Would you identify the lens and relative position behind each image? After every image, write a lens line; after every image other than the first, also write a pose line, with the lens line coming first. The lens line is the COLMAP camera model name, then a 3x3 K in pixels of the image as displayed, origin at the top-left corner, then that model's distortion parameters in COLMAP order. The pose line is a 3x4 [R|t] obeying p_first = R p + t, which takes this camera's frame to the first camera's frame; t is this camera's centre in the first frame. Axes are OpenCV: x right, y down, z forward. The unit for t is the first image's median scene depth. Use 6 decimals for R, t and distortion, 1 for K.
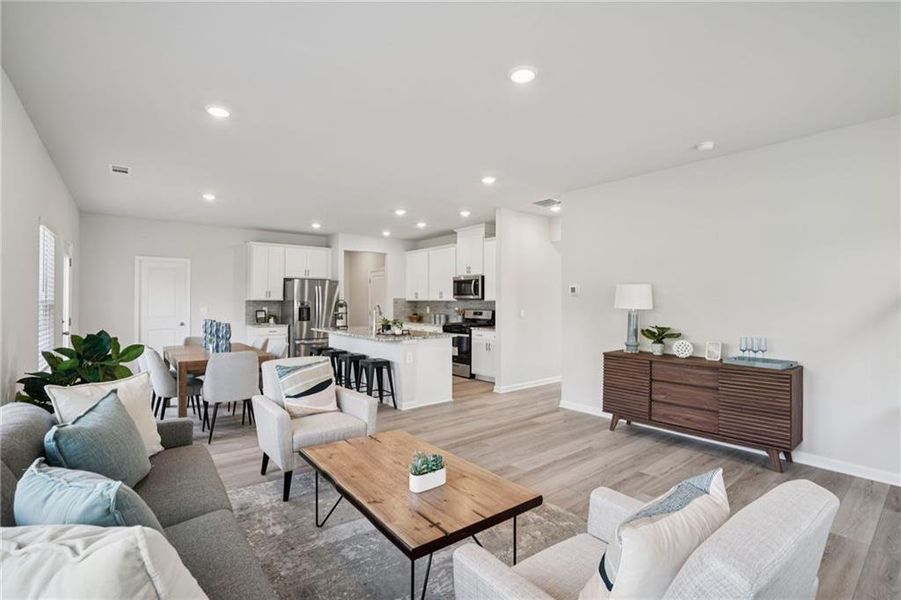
lens RADIAL K [[416.1, 0, 445.8], [0, 416.1, 301.3], [0, 0, 1]] dist [-0.055569, 0.018332]
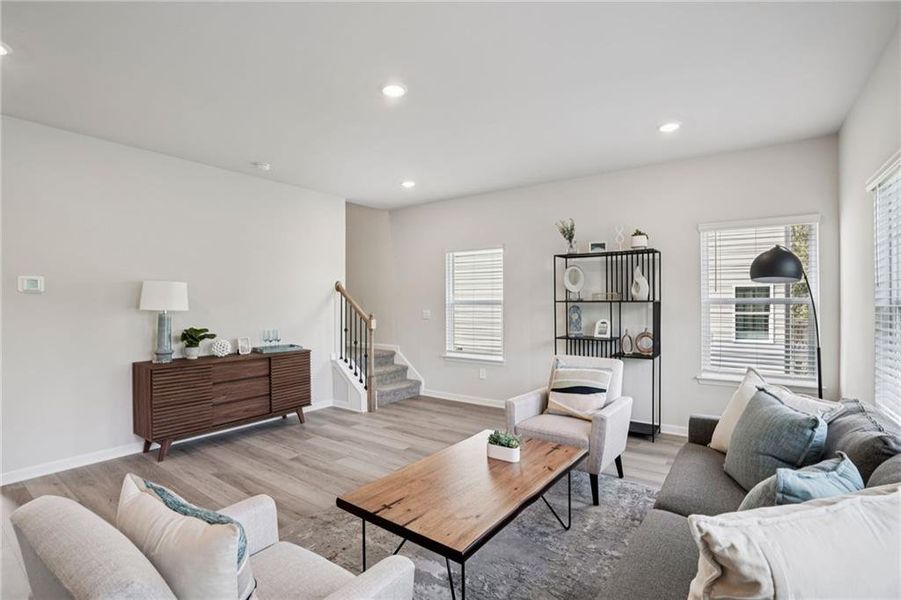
lens RADIAL K [[416.1, 0, 446.6], [0, 416.1, 302.6], [0, 0, 1]] dist [-0.055569, 0.018332]
pose [[-0.263155, -0.002245, 0.964751, -0.292771], [0.003417, 0.999989, 0.003259, 0.000685], [-0.964747, 0.004154, -0.263145, 0.379919]]
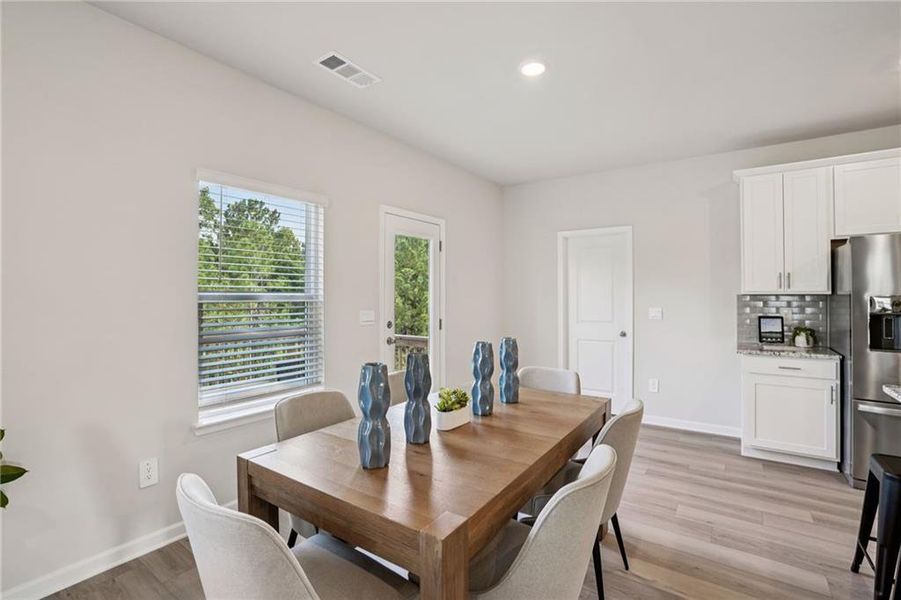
lens RADIAL K [[416.1, 0, 442.1], [0, 416.1, 291.7], [0, 0, 1]] dist [-0.055569, 0.018332]
pose [[0.274082, -0.015608, -0.961580, -0.123713], [0.001334, 0.999874, -0.015849, 0.001254], [0.961705, 0.003061, 0.274068, 0.557802]]
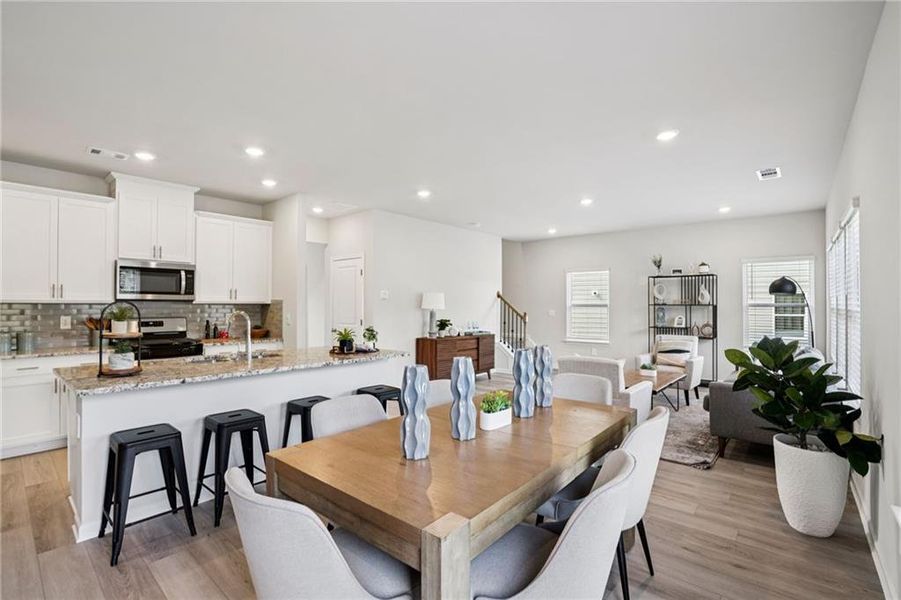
lens RADIAL K [[416.1, 0, 445.7], [0, 416.1, 301.2], [0, 0, 1]] dist [-0.055569, 0.018332]
pose [[-0.181841, 0.005985, 0.983310, -0.616582], [-0.000729, 0.999980, -0.006221, -0.000940], [-0.983328, -0.001848, -0.181833, 0.714265]]
